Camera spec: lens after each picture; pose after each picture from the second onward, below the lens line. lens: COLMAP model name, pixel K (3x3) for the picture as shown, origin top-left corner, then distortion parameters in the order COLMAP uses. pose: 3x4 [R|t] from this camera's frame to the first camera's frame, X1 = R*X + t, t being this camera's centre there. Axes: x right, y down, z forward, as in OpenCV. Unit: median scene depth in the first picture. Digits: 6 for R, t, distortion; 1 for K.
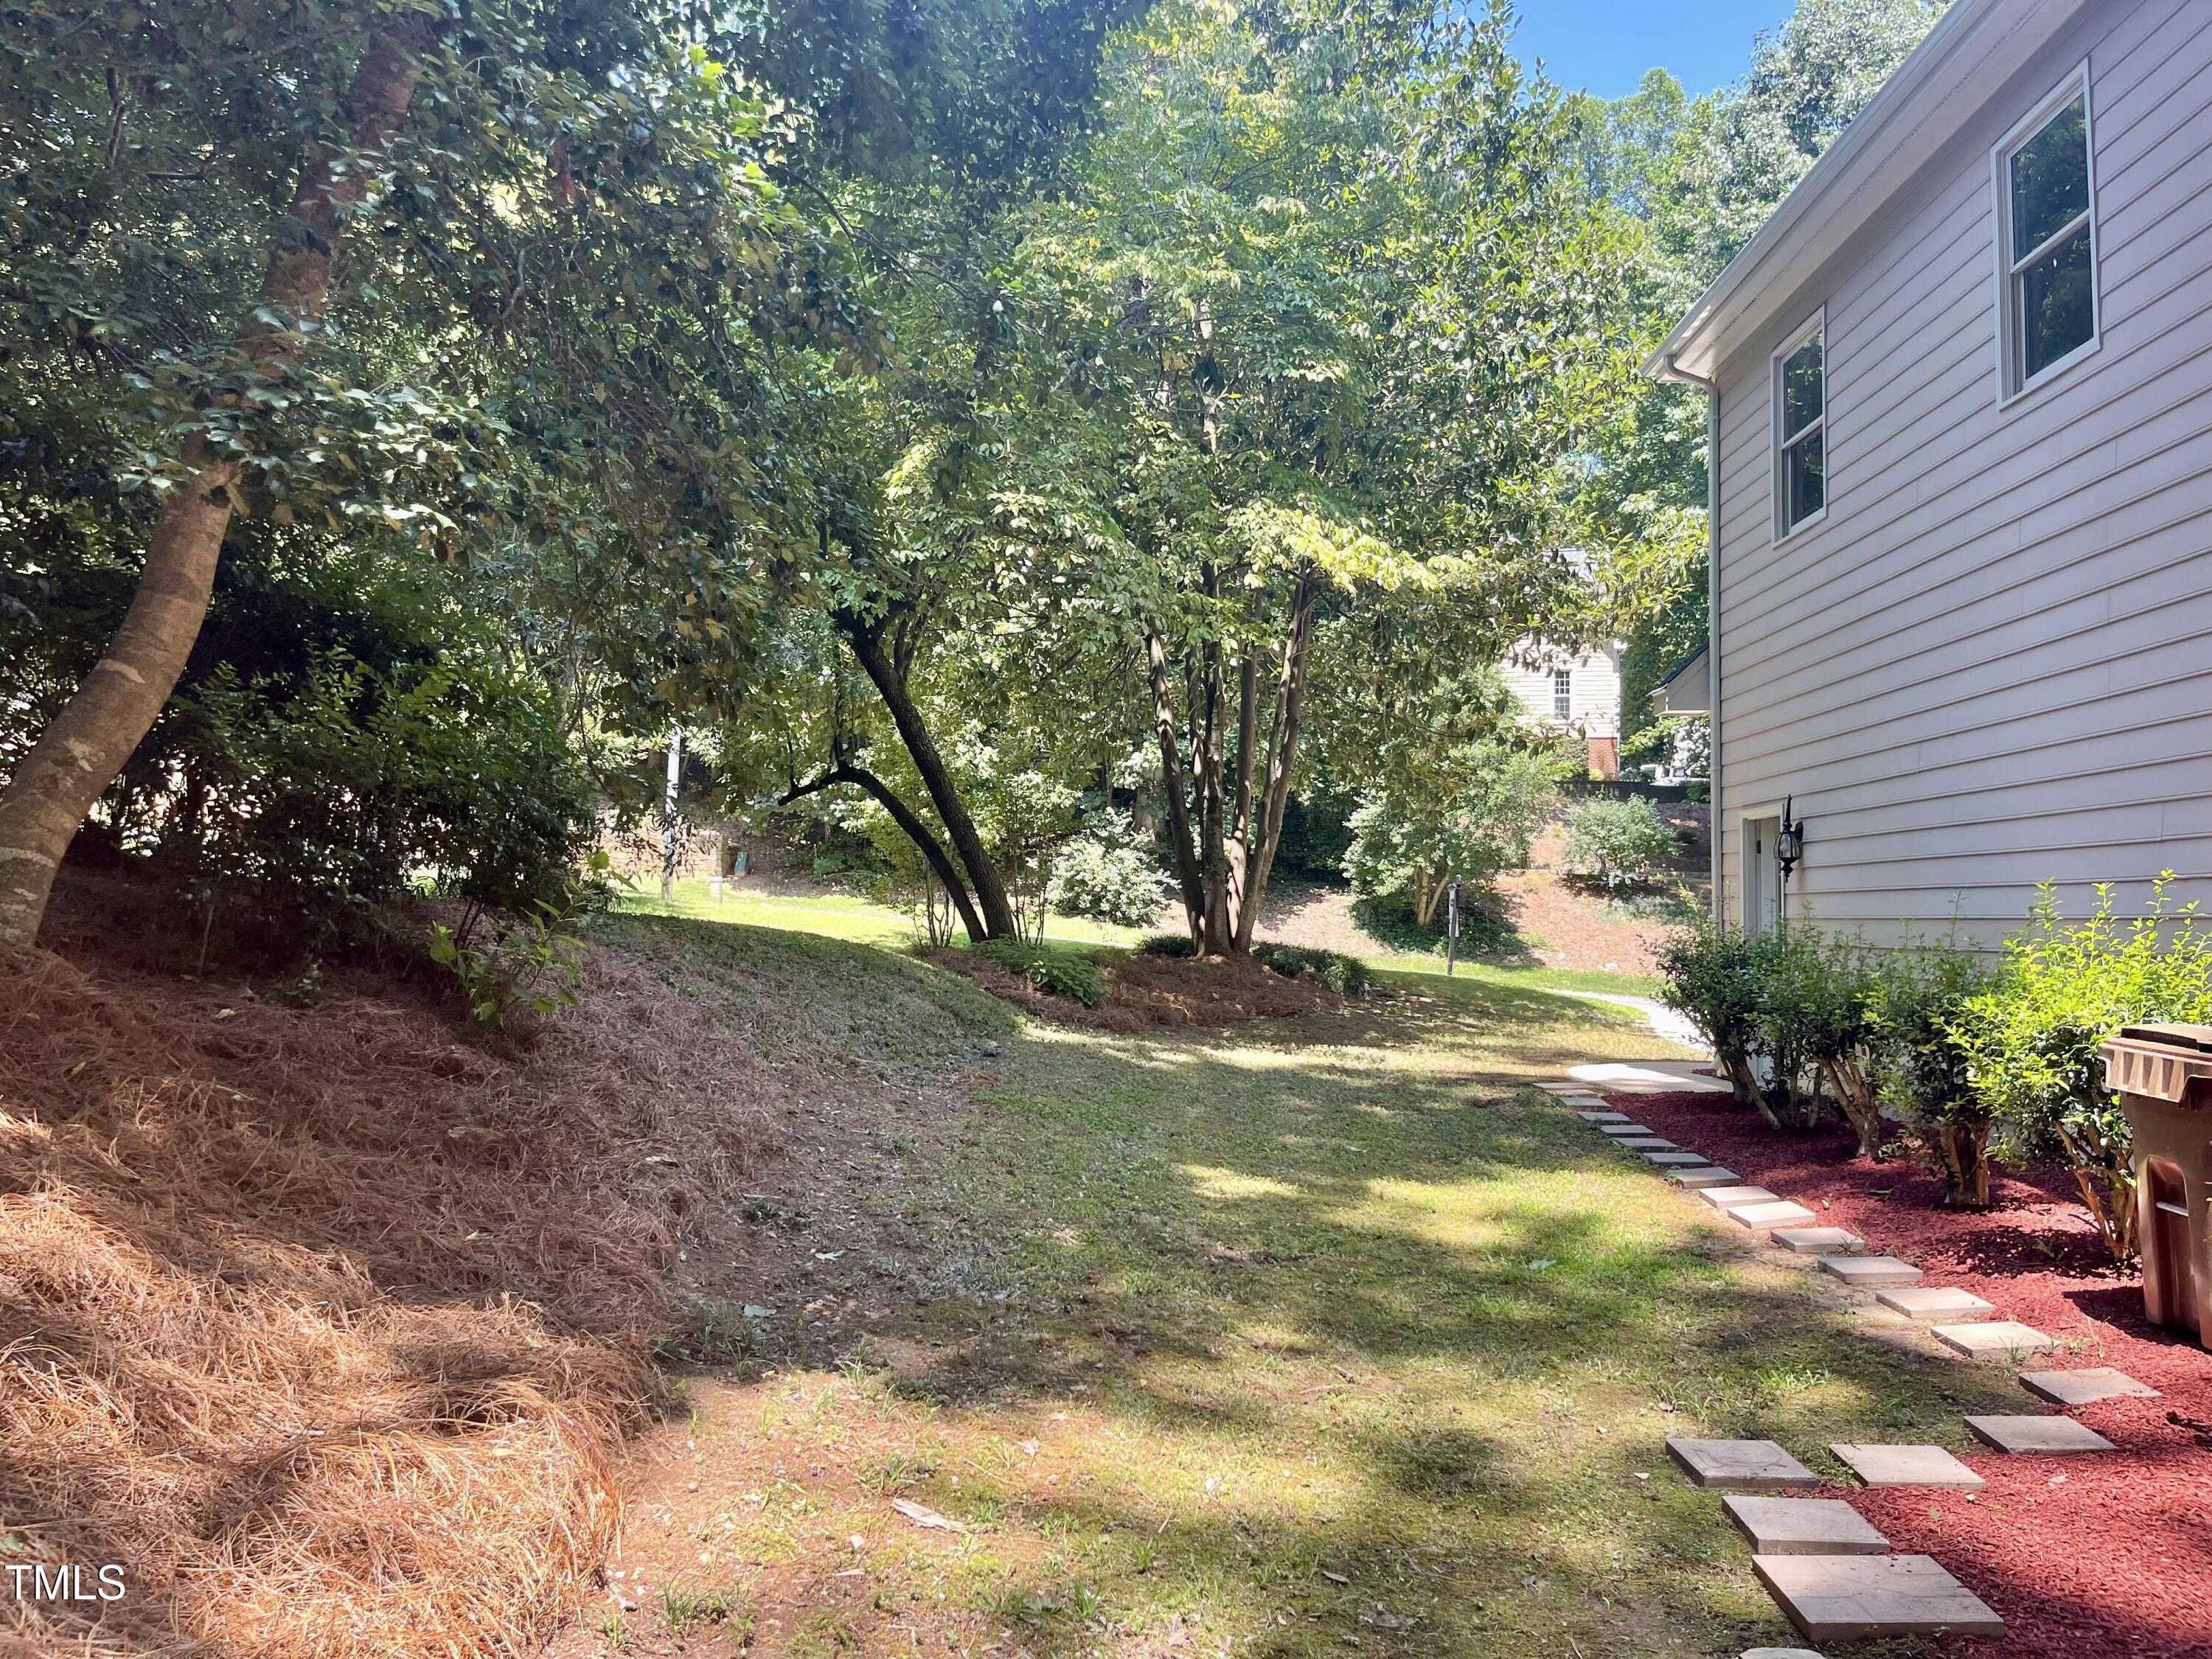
lens RADIAL K [[1616.5, 0, 1106.0], [0, 1616.5, 829.5], [0, 0, 1]] dist [0.024746, -0.006180]
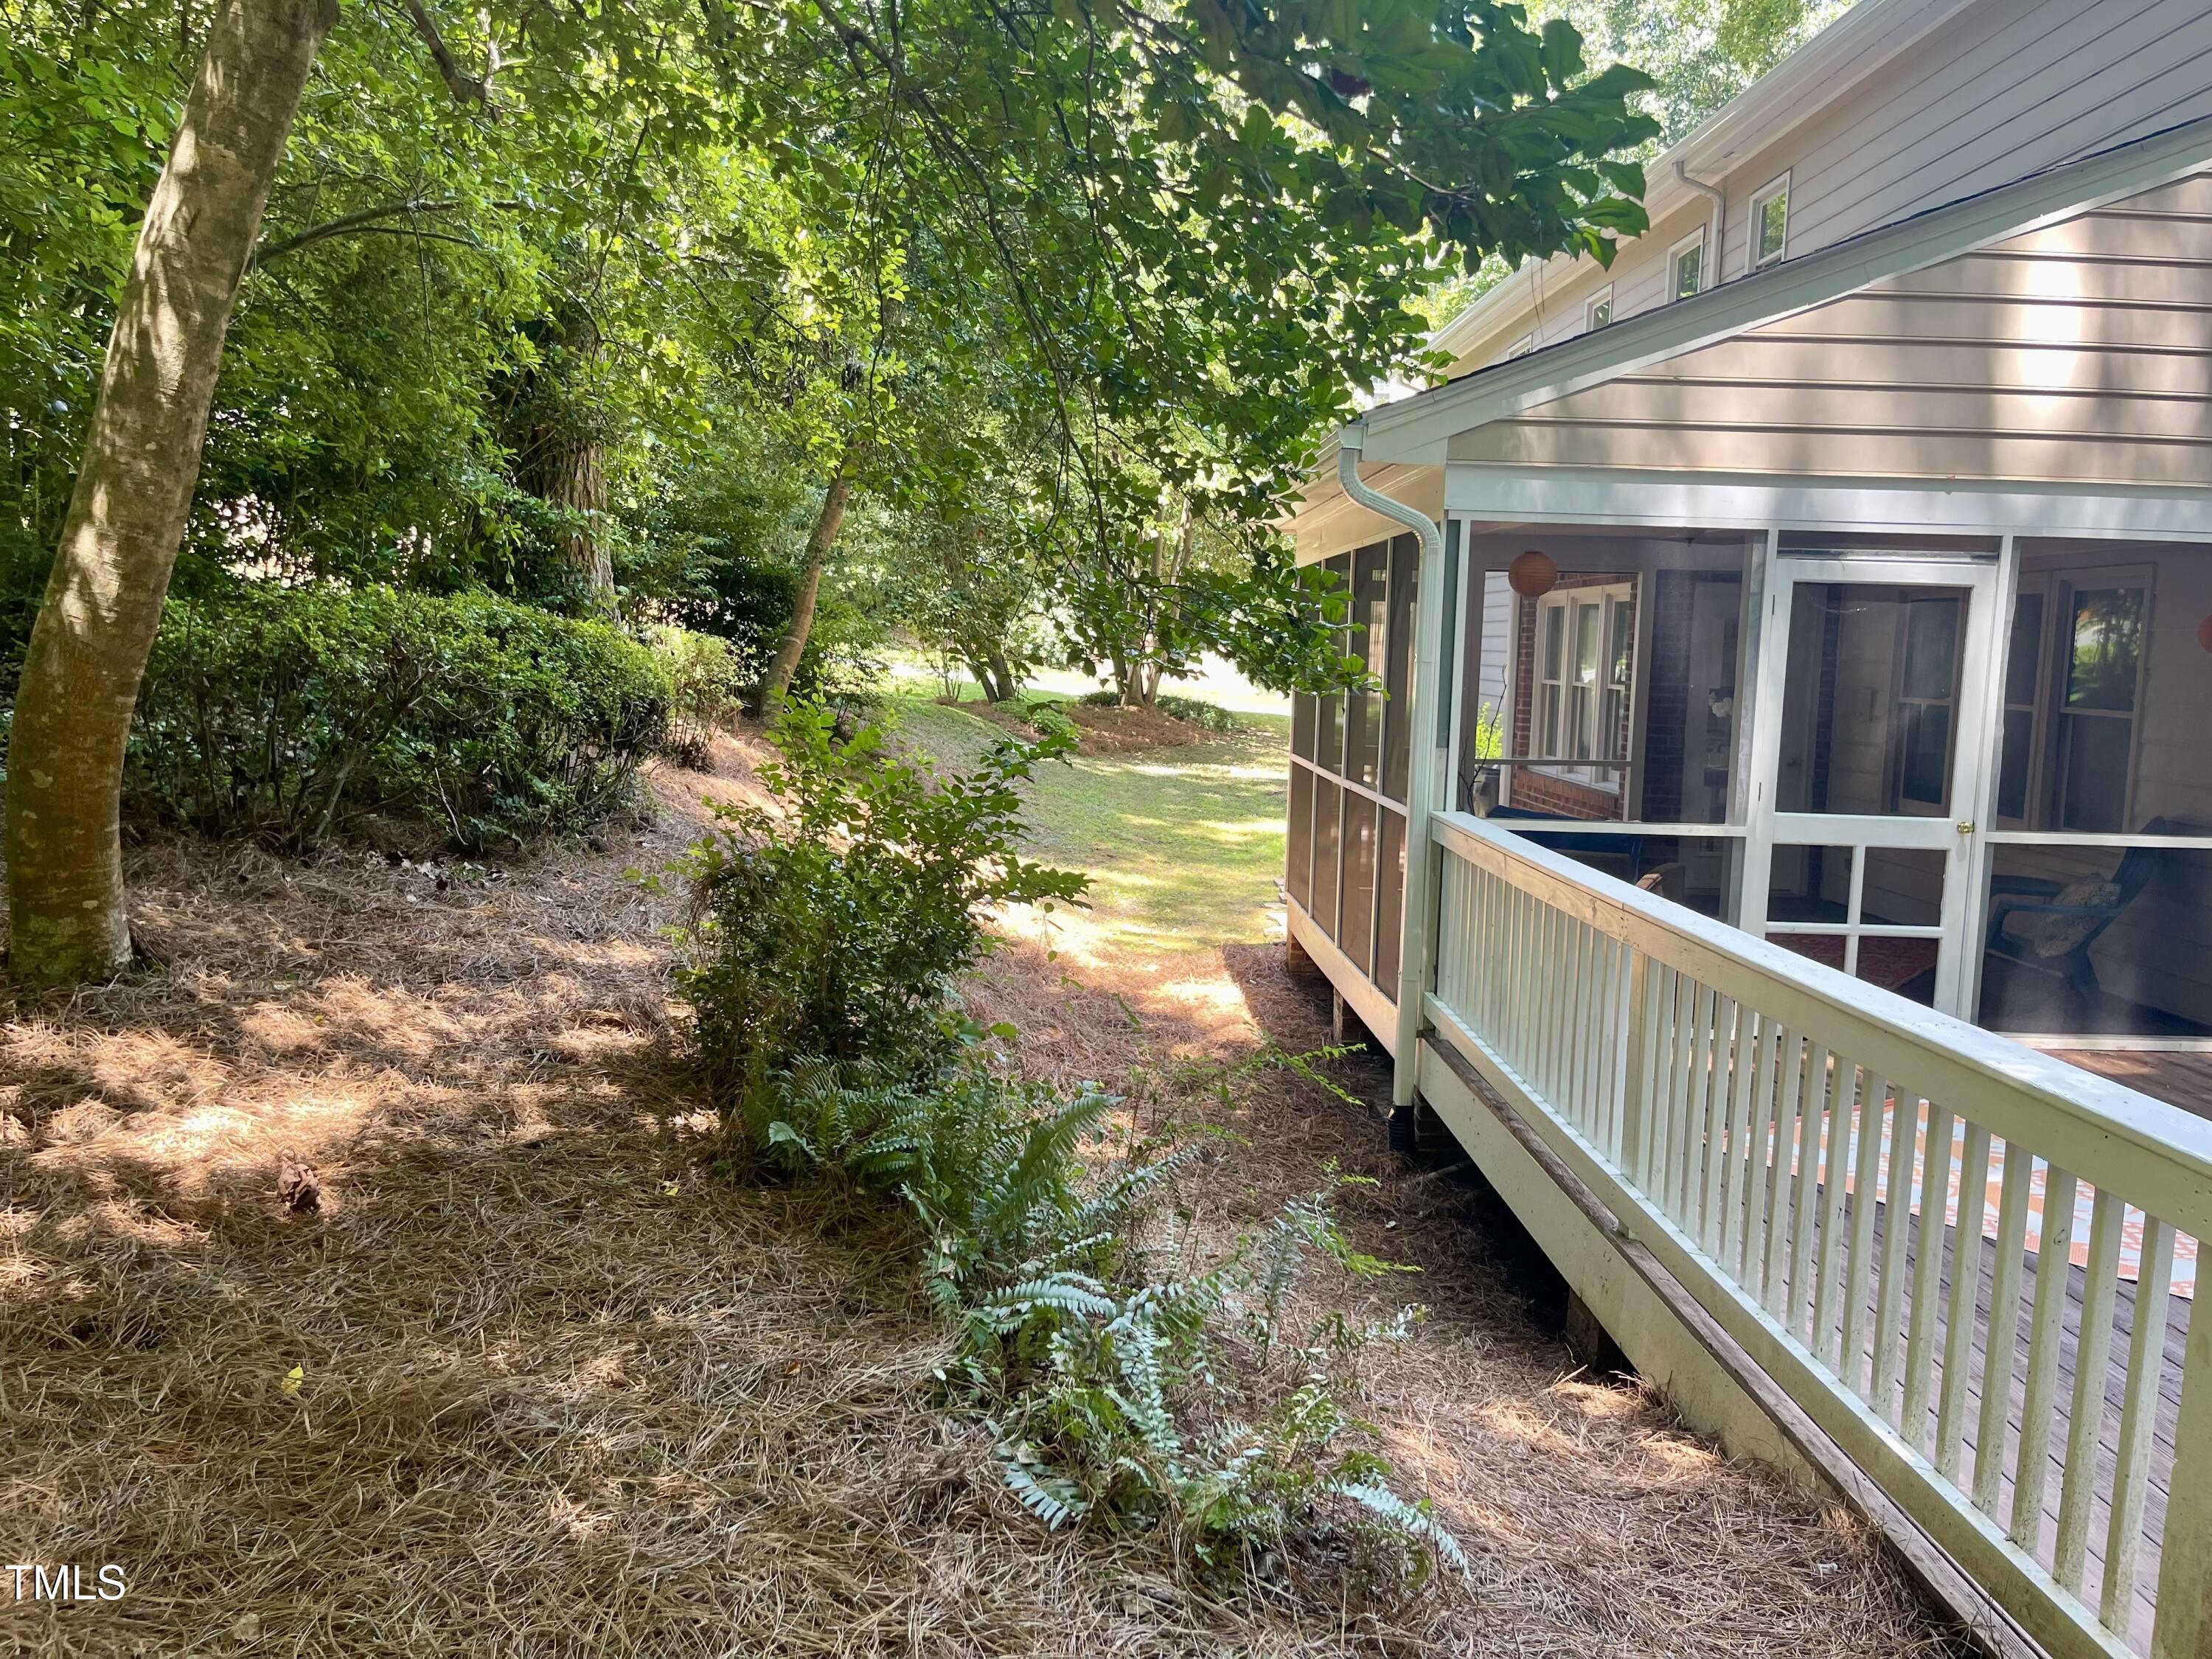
lens RADIAL K [[1616.5, 0, 1106.0], [0, 1616.5, 829.5], [0, 0, 1]] dist [0.024746, -0.006180]
pose [[0.998528, 0.000193, 0.054233, -0.042209], [-0.009573, 0.984921, 0.172739, -0.073476], [-0.053382, -0.173004, 0.983473, -0.547327]]
